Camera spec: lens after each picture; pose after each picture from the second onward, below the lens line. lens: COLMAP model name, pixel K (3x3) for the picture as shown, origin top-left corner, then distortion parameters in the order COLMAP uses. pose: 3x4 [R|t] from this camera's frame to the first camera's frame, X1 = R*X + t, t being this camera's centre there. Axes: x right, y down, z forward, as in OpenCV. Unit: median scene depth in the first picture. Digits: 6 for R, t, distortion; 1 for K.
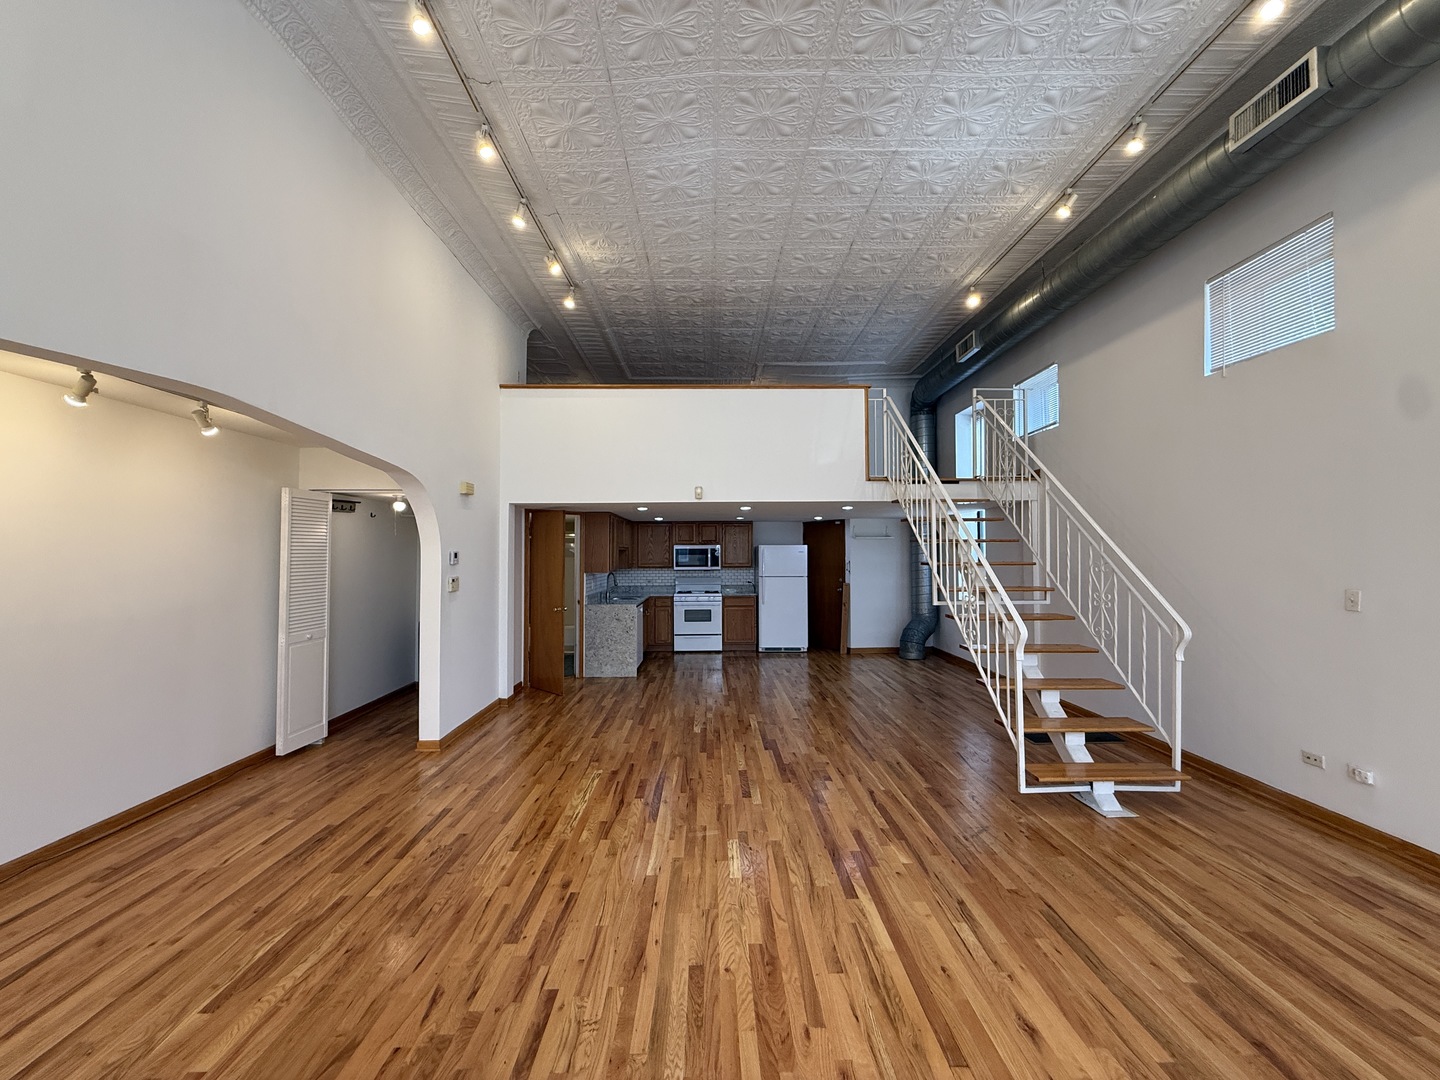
lens RADIAL K [[573.4, 0, 713.9], [0, 573.4, 537.9], [0, 0, 1]] dist [-0.000249, -0.000062]
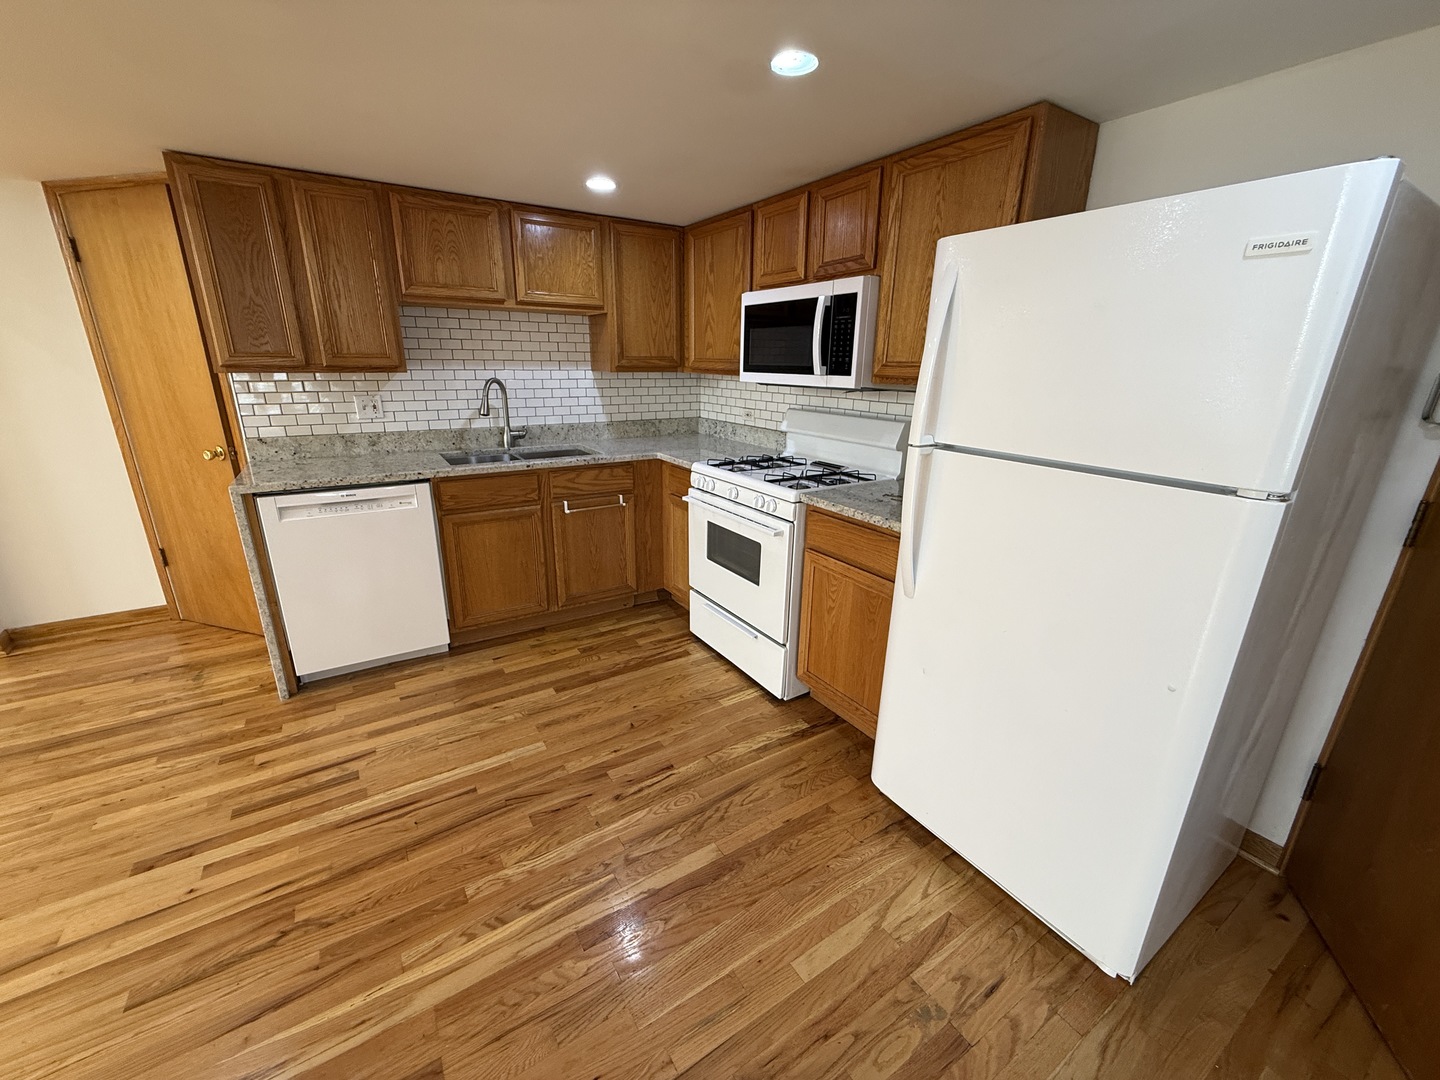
lens RADIAL K [[573.4, 0, 716.8], [0, 573.4, 541.2], [0, 0, 1]] dist [-0.000249, -0.000062]
pose [[0.527177, 0.267649, -0.806504, 0.371407], [0.009258, 0.947236, 0.320405, 0.075891], [0.849705, -0.176377, 0.496883, 1.629265]]
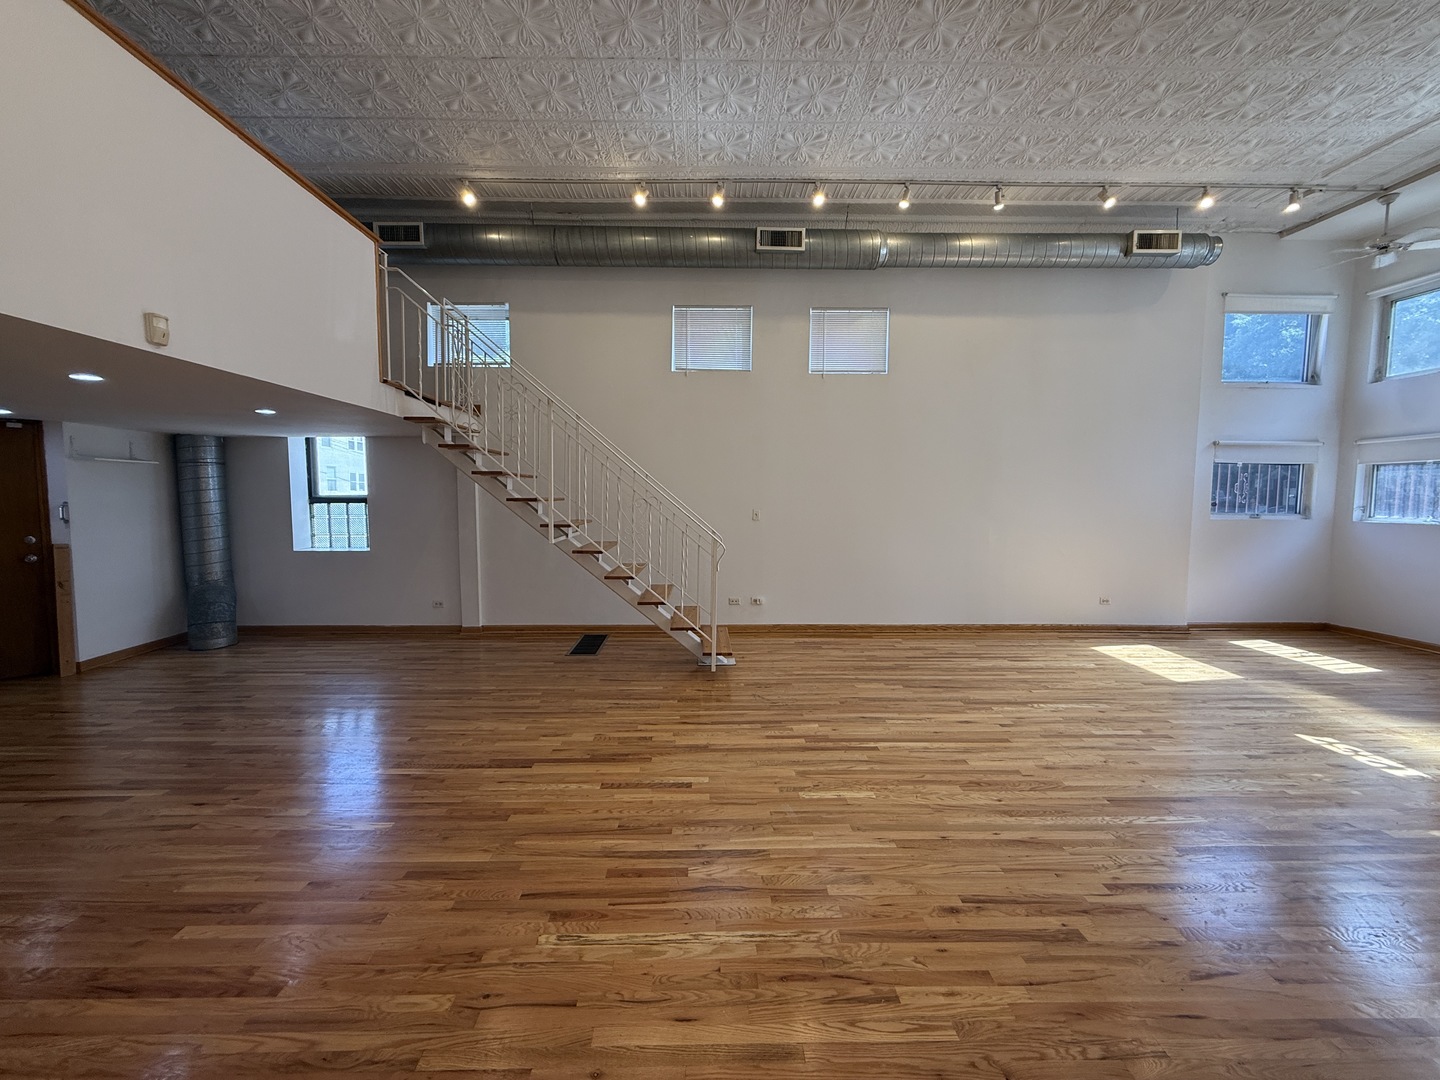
lens RADIAL K [[573.4, 0, 715.6], [0, 573.4, 538.7], [0, 0, 1]] dist [-0.000249, -0.000062]
pose [[-0.008416, -0.070710, 0.997461, -0.562734], [-0.028995, 0.997095, 0.070439, 0.036953], [-0.999544, -0.028329, -0.010441, 0.763397]]
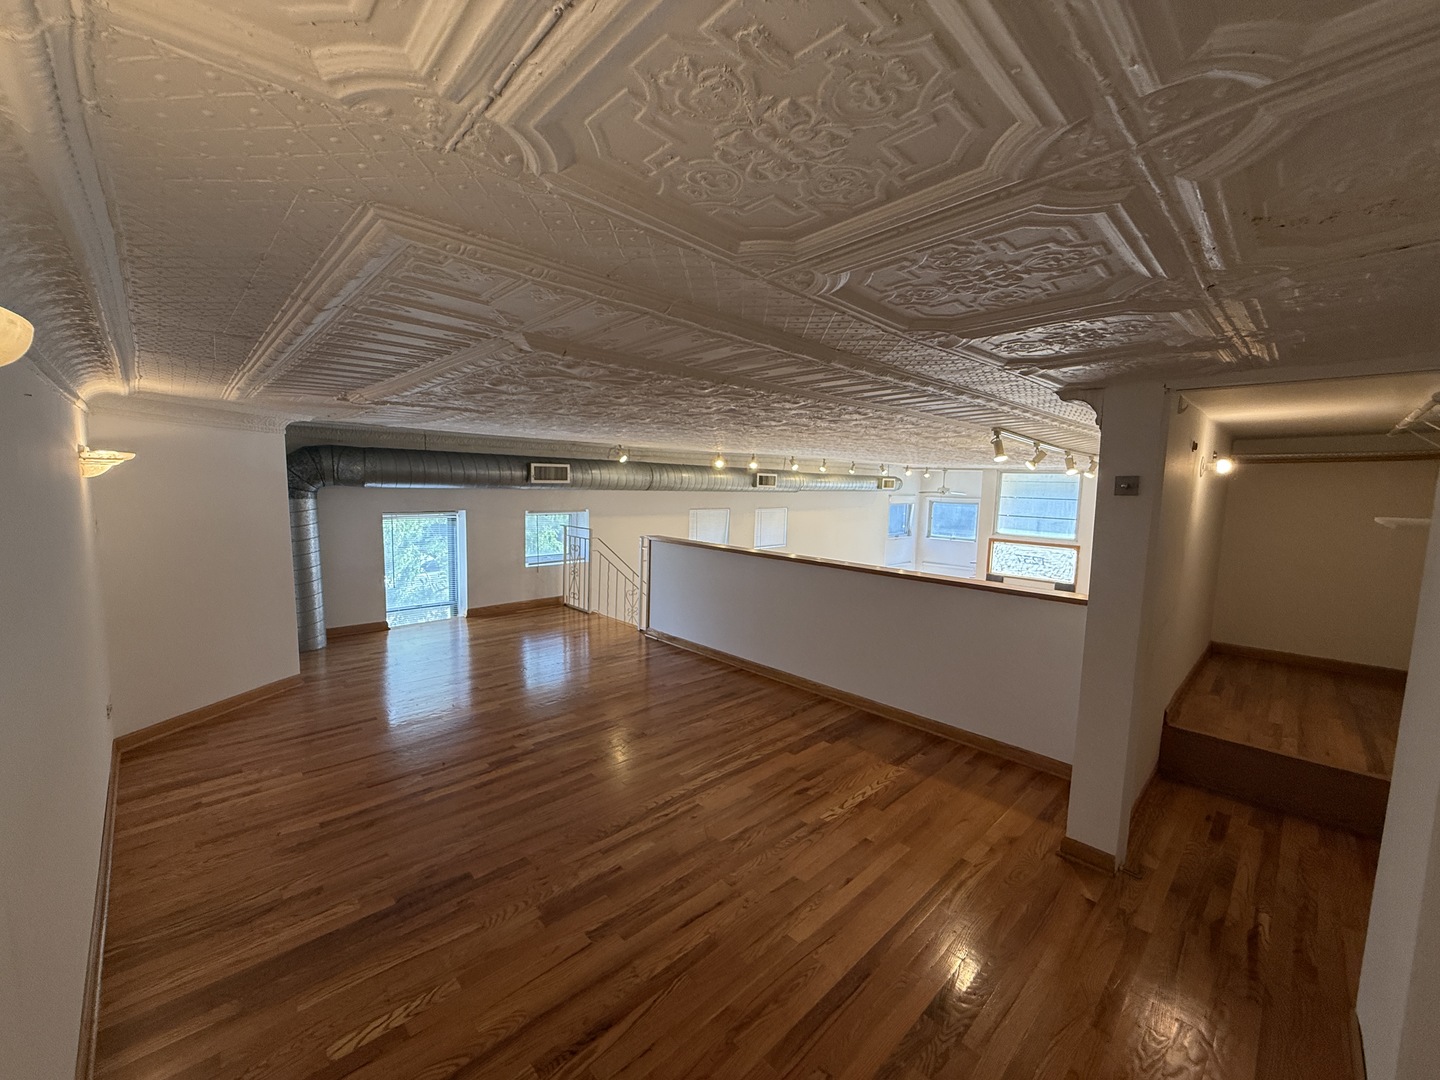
lens RADIAL K [[573.4, 0, 713.6], [0, 573.4, 539.6], [0, 0, 1]] dist [-0.000249, -0.000062]
pose [[-0.685183, -0.088402, 0.722987, -0.607582], [-0.043336, 0.995797, 0.080689, -0.436499], [-0.727081, 0.023955, -0.686134, 2.027013]]
